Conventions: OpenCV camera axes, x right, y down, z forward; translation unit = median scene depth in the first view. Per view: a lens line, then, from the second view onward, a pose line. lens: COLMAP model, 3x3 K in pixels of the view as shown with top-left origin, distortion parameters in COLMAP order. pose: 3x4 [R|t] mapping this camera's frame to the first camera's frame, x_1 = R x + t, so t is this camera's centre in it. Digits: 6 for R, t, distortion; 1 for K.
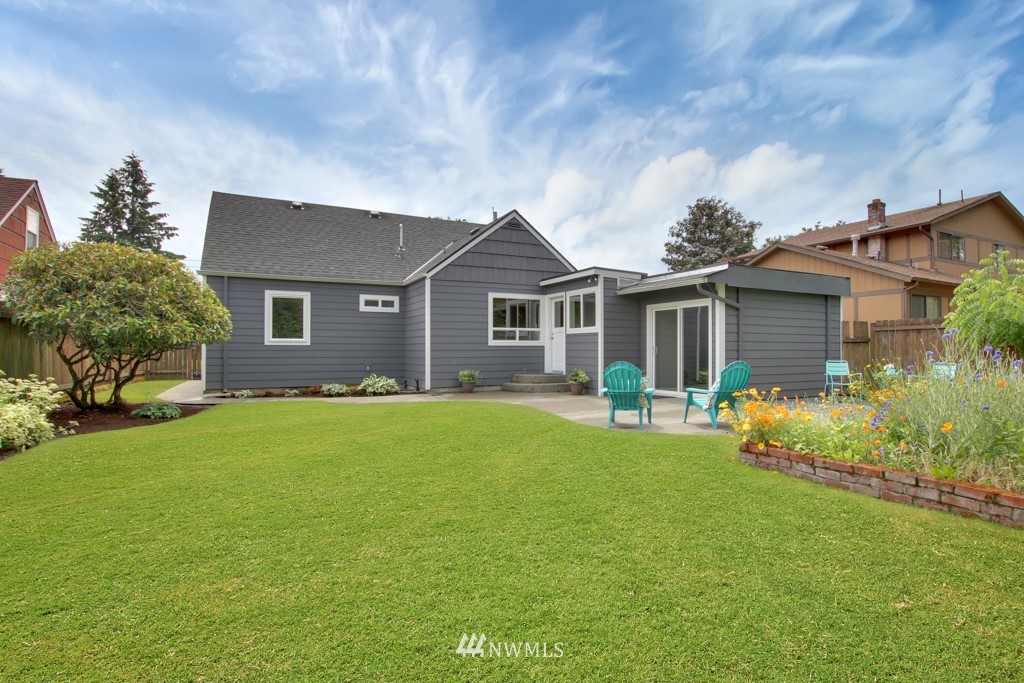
lens RADIAL K [[519.8, 0, 513.2], [0, 519.8, 343.8], [0, 0, 1]] dist [-0.031038, 0.006117]
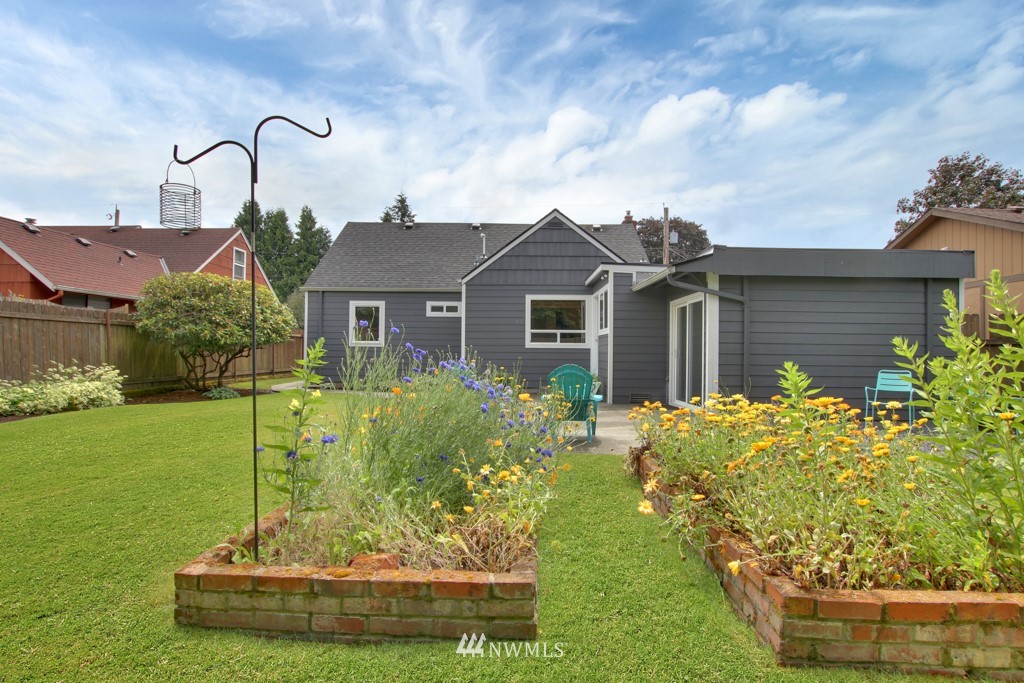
lens RADIAL K [[519.8, 0, 512.7], [0, 519.8, 344.4], [0, 0, 1]] dist [-0.031038, 0.006117]
pose [[0.883736, 0.002067, -0.467982, 0.395856], [-0.005081, 0.999974, -0.005178, 0.002321], [0.467958, 0.006954, 0.883723, 0.102982]]
